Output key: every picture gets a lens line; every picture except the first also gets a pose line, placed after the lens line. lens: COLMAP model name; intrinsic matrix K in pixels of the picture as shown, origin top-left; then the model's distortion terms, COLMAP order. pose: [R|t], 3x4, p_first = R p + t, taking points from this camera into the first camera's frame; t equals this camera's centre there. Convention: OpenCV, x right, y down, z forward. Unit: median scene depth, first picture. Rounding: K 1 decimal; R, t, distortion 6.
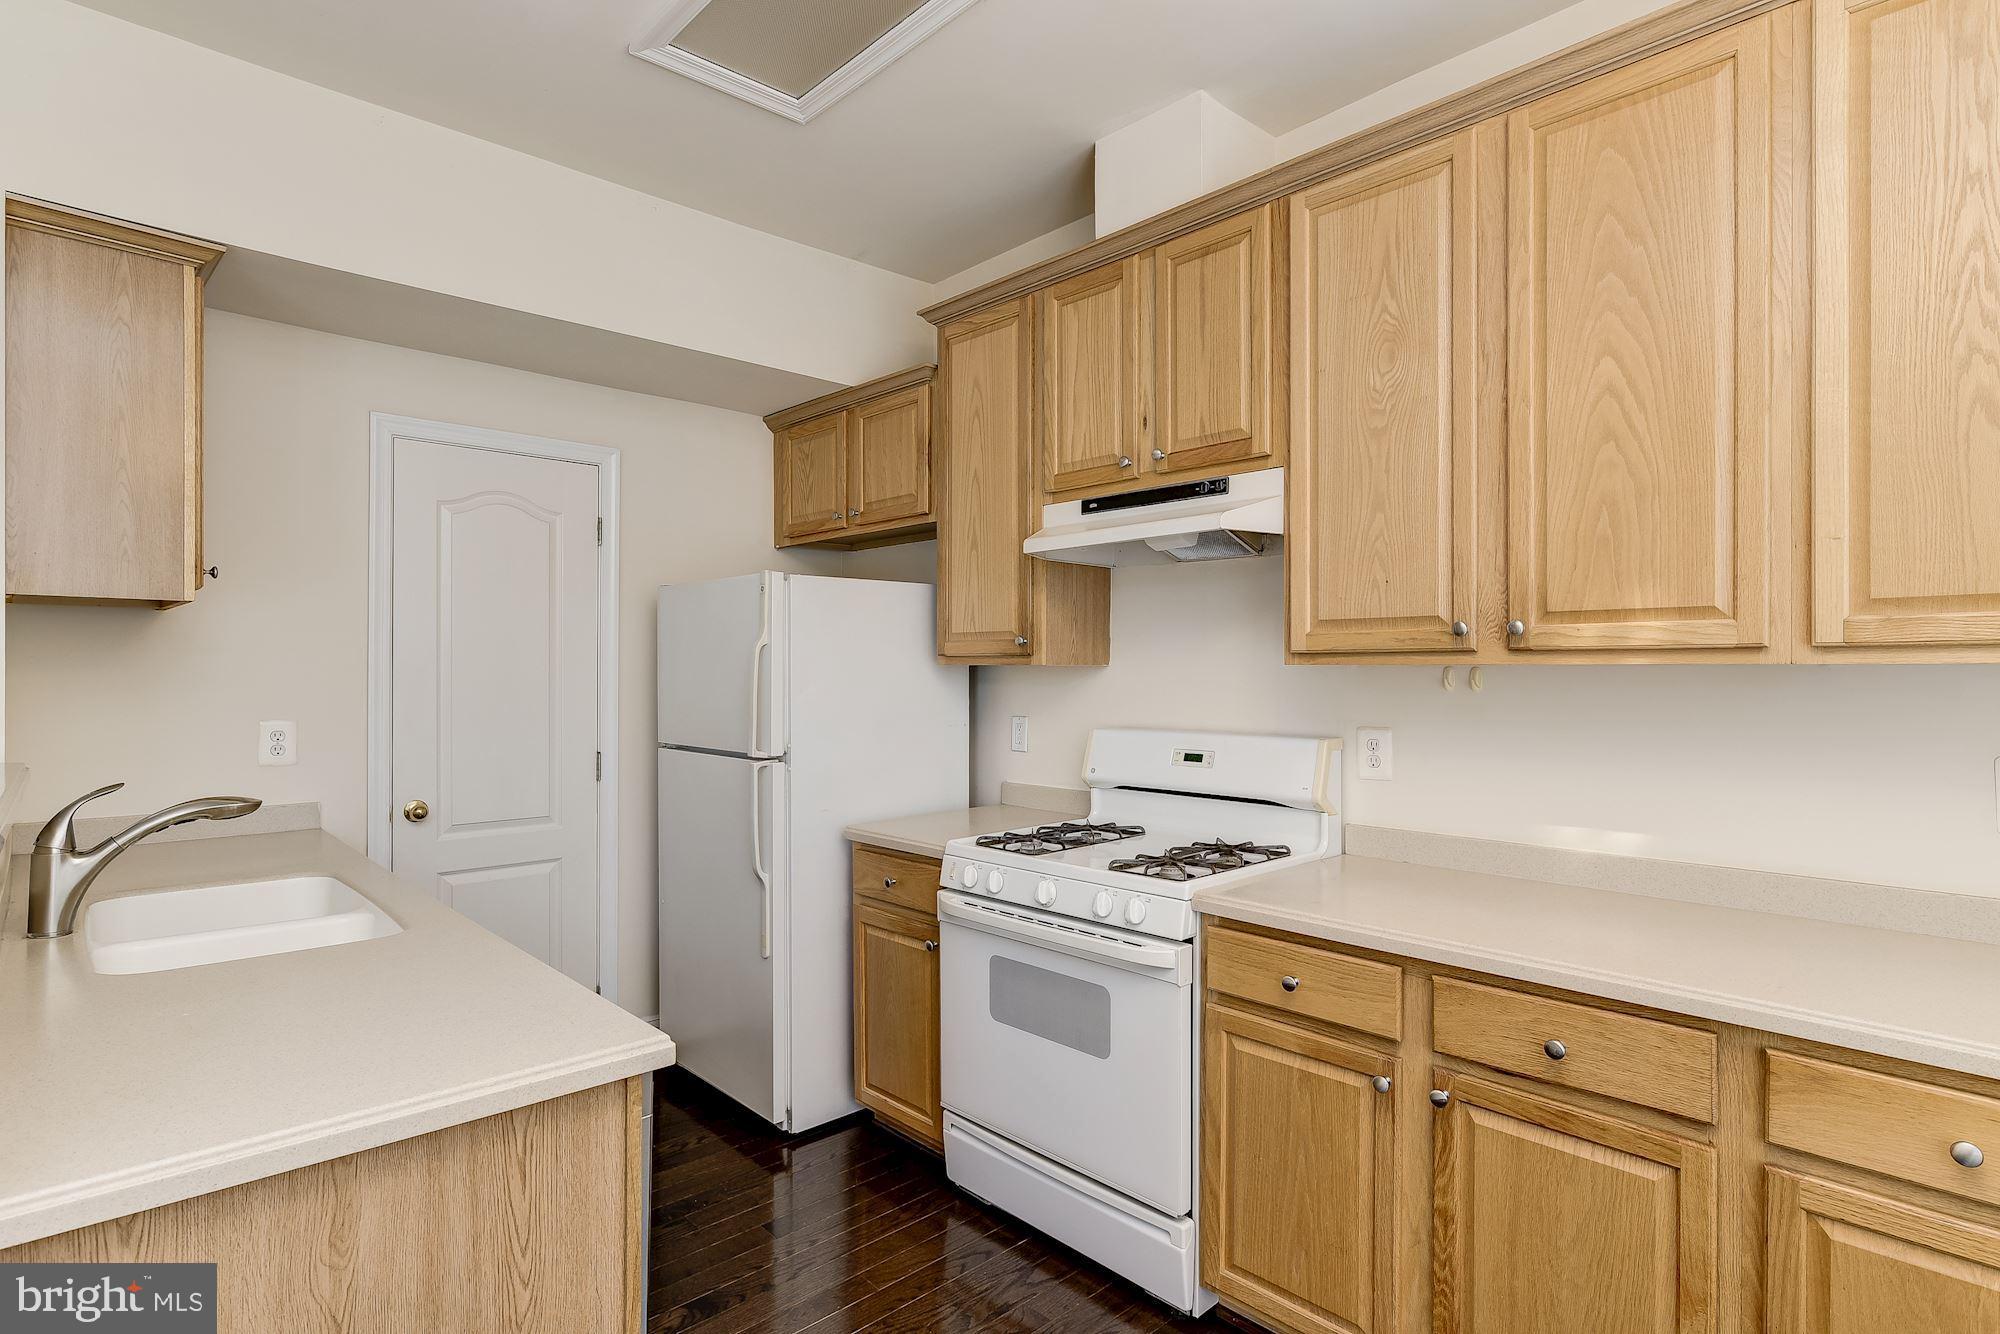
lens RADIAL K [[1012.4, 0, 1006.3], [0, 1012.4, 675.9], [0, 0, 1]] dist [-0.009742, 0.002476]
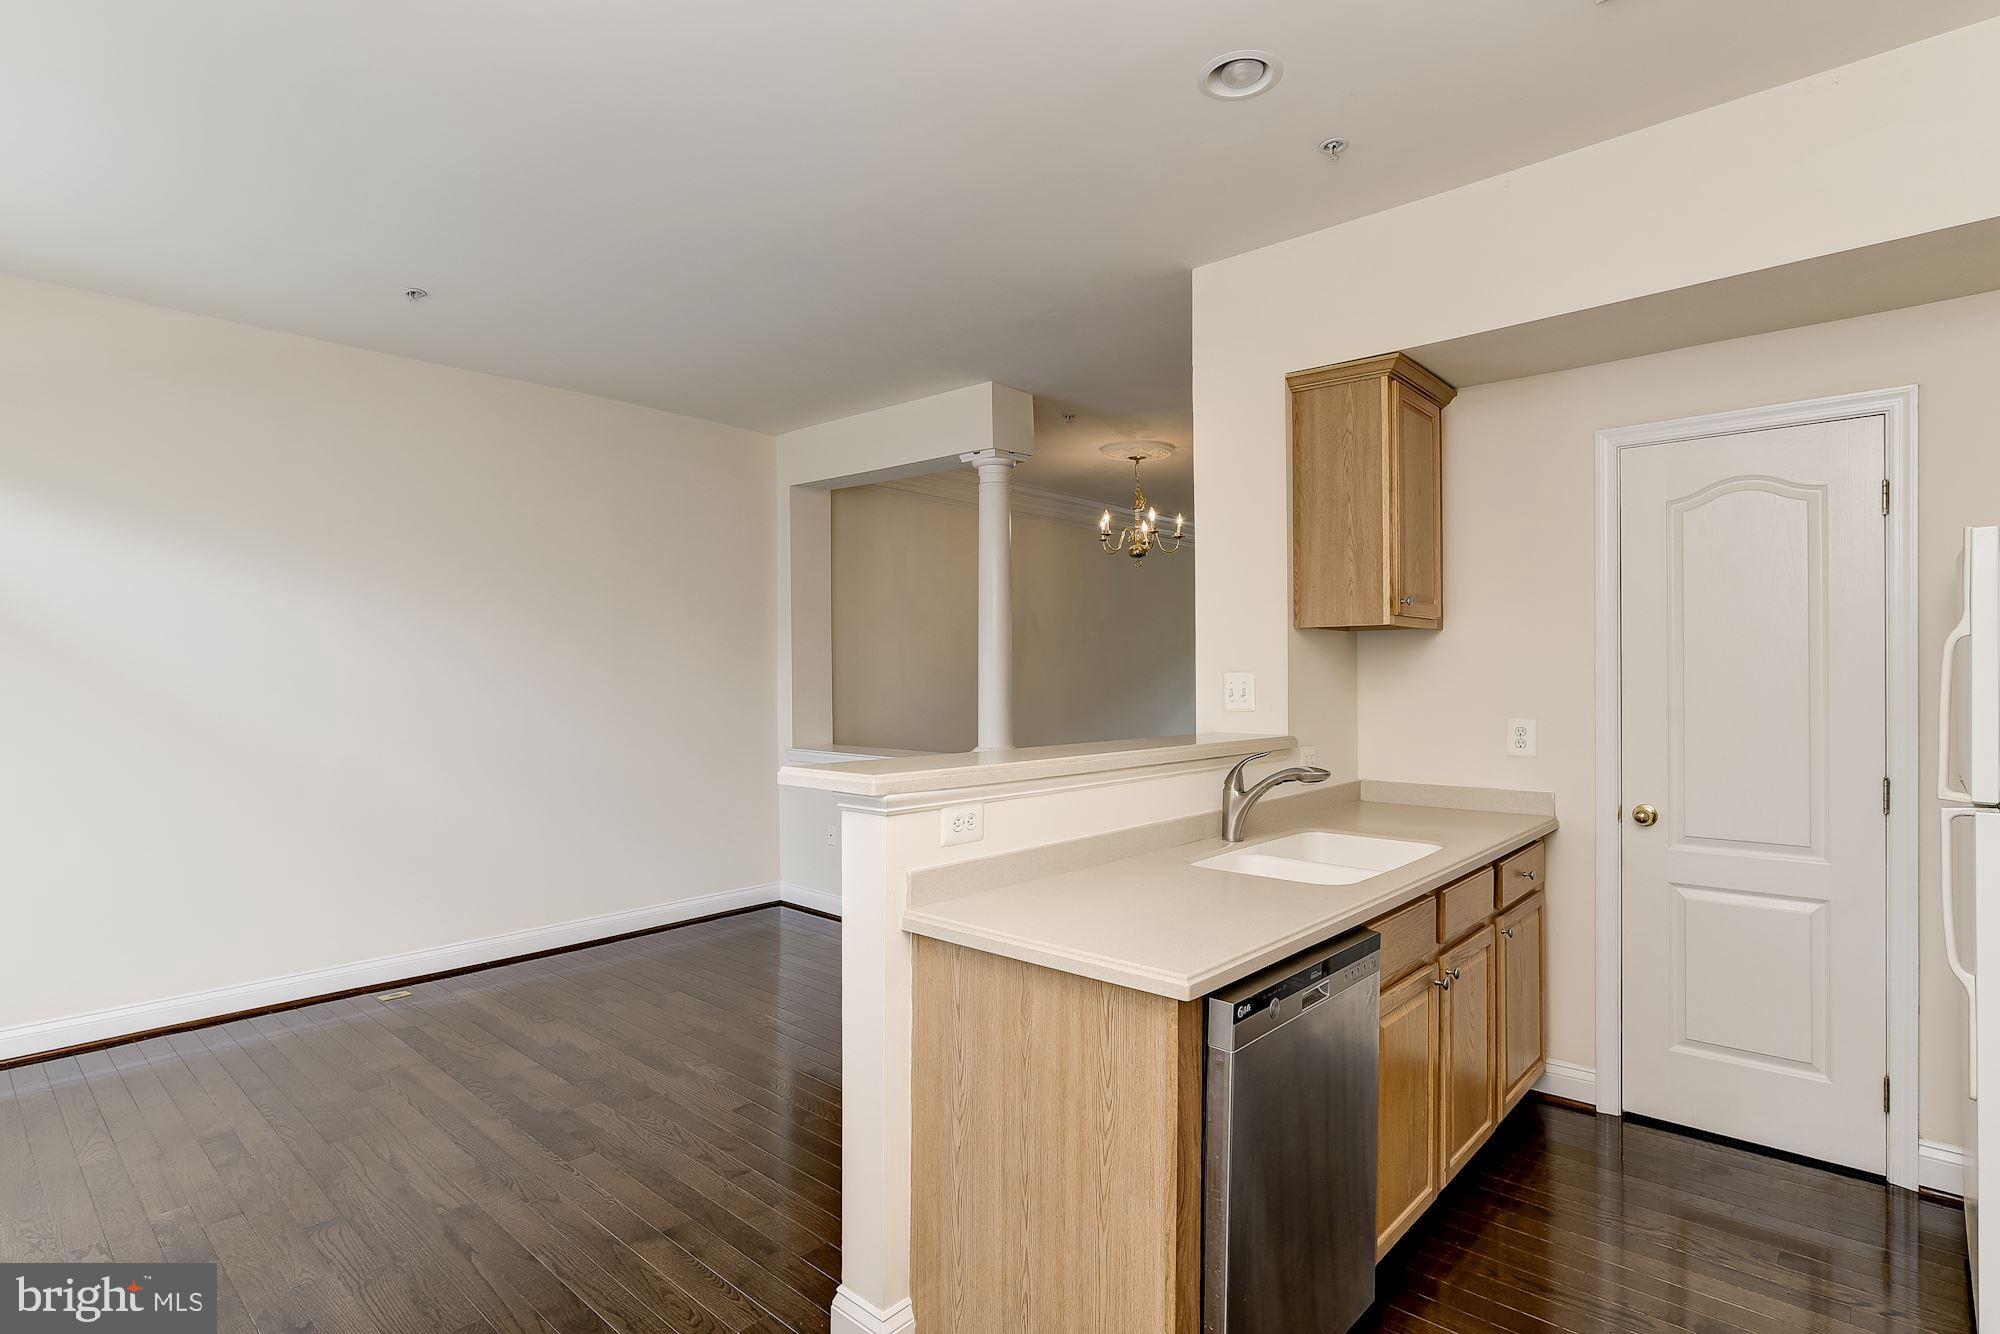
lens RADIAL K [[1012.4, 0, 1009.5], [0, 1012.4, 664.6], [0, 0, 1]] dist [-0.009742, 0.002476]
pose [[0.088460, -0.012040, -0.996007, 0.541056], [-0.002613, 0.999921, -0.012319, -0.002606], [0.996076, 0.003692, 0.088422, 0.421004]]
